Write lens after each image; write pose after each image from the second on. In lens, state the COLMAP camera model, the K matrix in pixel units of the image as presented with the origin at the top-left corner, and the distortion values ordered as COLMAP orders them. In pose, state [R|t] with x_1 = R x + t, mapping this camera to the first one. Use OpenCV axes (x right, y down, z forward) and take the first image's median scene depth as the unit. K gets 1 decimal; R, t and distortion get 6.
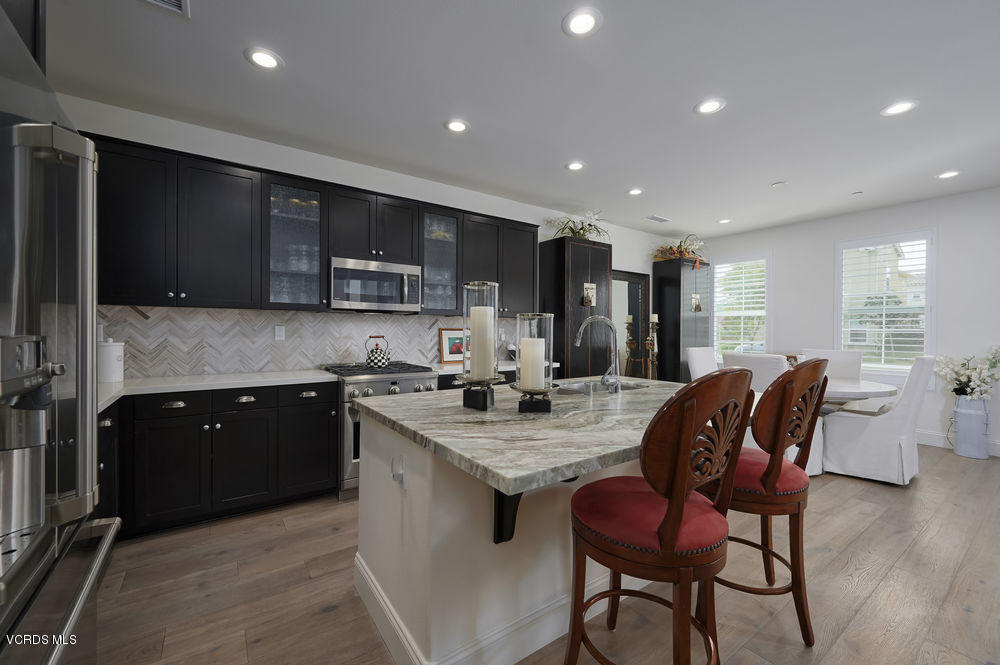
lens RADIAL K [[405.9, 0, 497.0], [0, 405.9, 331.5], [0, 0, 1]] dist [-0.002513, 0.001580]
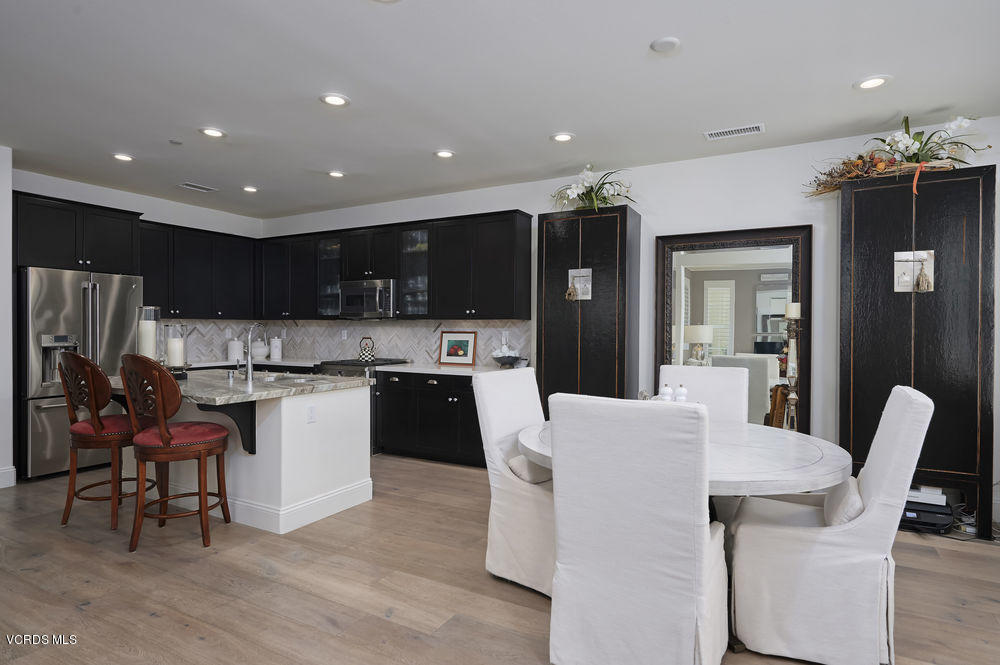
lens RADIAL K [[537.7, 0, 496.1], [0, 537.7, 330.6], [0, 0, 1]] dist [0.000993, 0.000602]
pose [[0.437127, -0.001132, -0.899399, 1.304303], [-0.003497, 0.999990, -0.002959, -0.006401], [0.899393, 0.004438, 0.437118, 0.563296]]
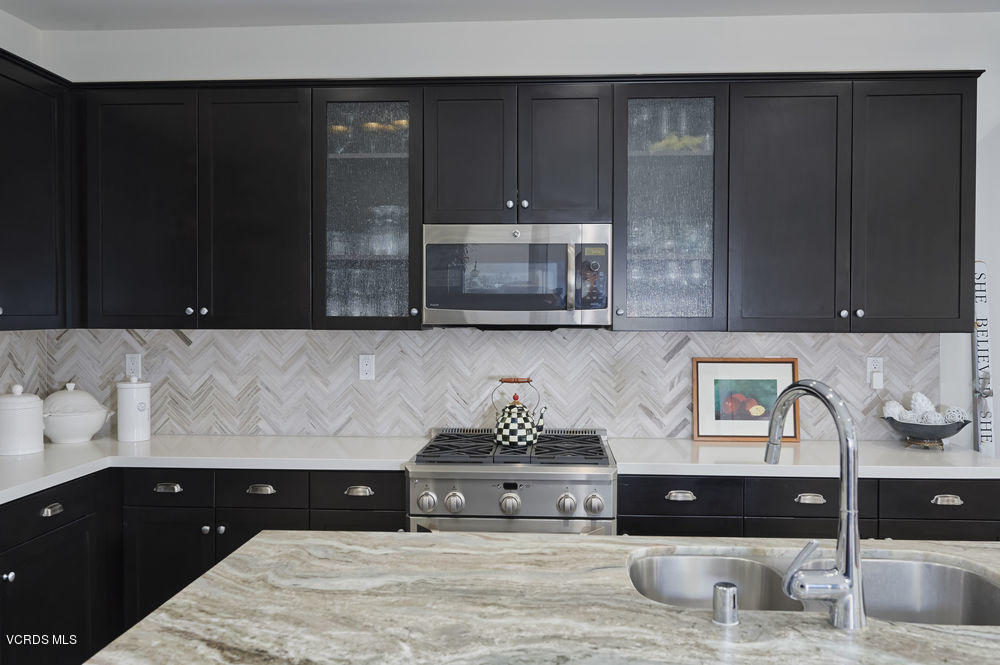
lens RADIAL K [[864.4, 0, 497.3], [0, 864.4, 329.7], [0, 0, 1]] dist [0.003620, -0.000559]
pose [[0.778710, 0.005913, -0.627356, 0.297877], [0.002011, 0.999927, 0.011921, -0.053799], [0.627381, -0.010544, 0.778641, 0.174089]]
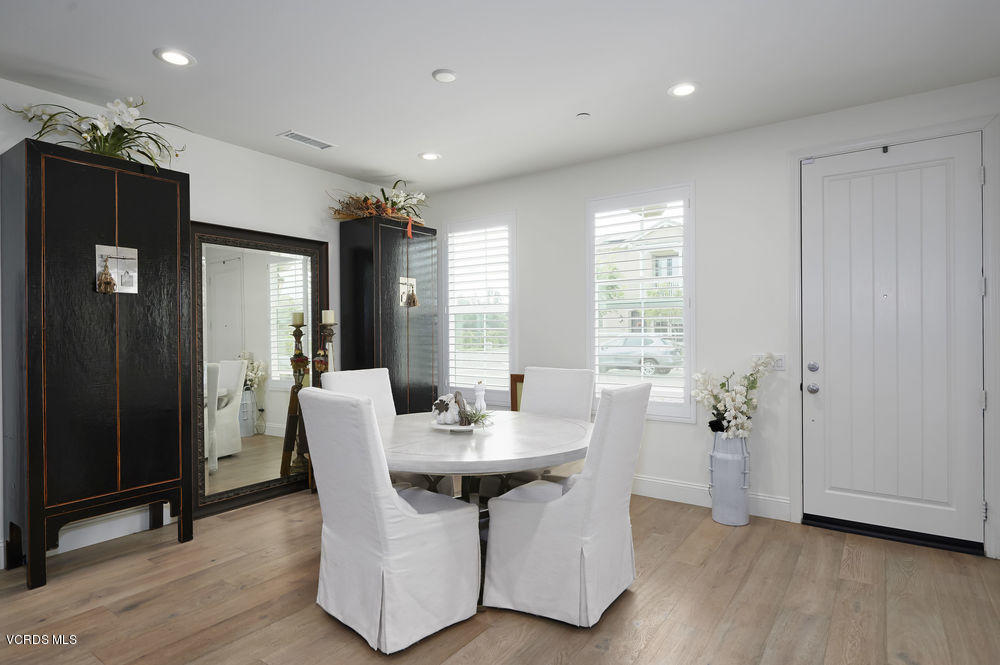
lens RADIAL K [[537.7, 0, 497.7], [0, 537.7, 330.5], [0, 0, 1]] dist [0.000993, 0.000602]
pose [[0.943912, -0.012013, 0.329978, 0.563074], [0.014251, 0.999889, -0.004362, -0.011871], [-0.329889, 0.008819, 0.943979, 0.309912]]
